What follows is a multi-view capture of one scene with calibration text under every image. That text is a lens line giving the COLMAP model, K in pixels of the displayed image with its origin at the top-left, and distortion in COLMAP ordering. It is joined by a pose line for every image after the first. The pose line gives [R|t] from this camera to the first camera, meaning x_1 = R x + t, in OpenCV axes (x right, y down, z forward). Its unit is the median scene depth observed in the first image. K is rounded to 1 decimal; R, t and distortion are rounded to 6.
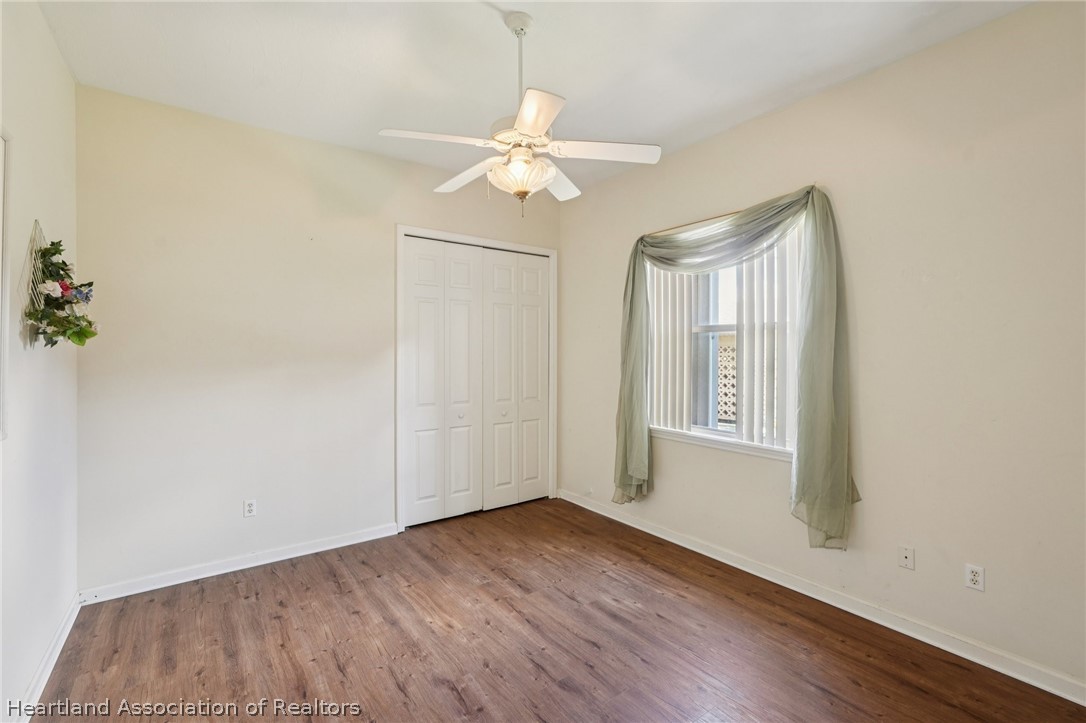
lens RADIAL K [[481.3, 0, 544.5], [0, 481.3, 357.8], [0, 0, 1]] dist [-0.000511, 0.001068]
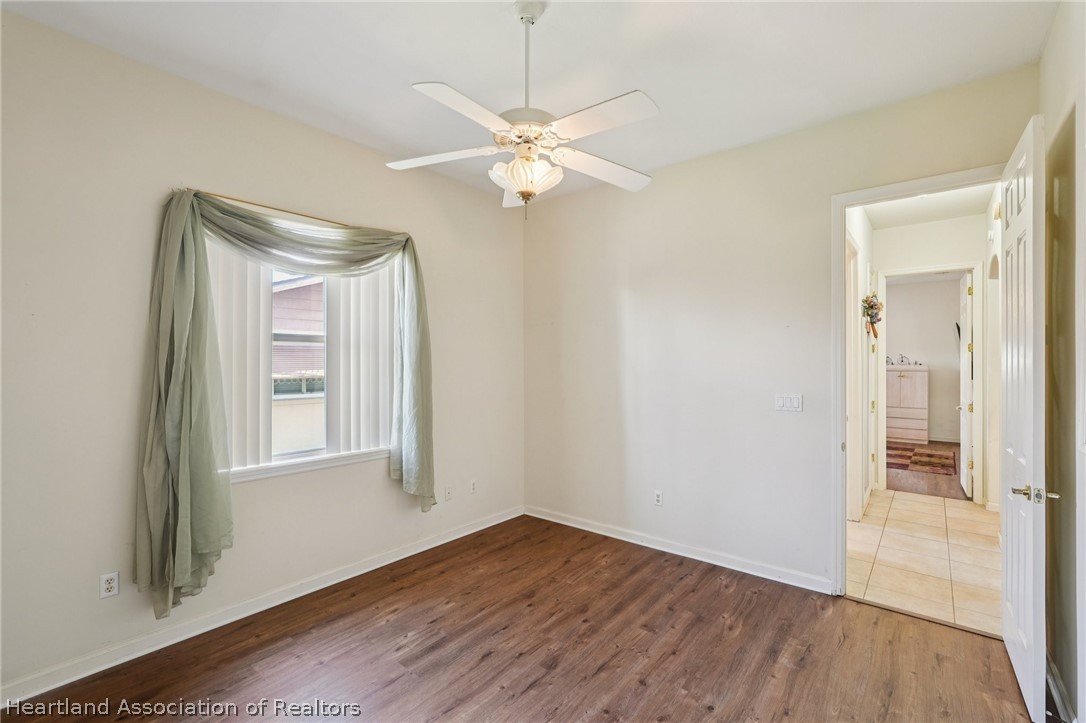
lens RADIAL K [[481.3, 0, 544.5], [0, 481.3, 357.8], [0, 0, 1]] dist [-0.000511, 0.001068]
pose [[-0.256748, 0.013669, 0.966382, -0.780272], [0.014106, 0.999846, -0.010395, -0.009932], [-0.966375, 0.010963, -0.256901, 0.980261]]
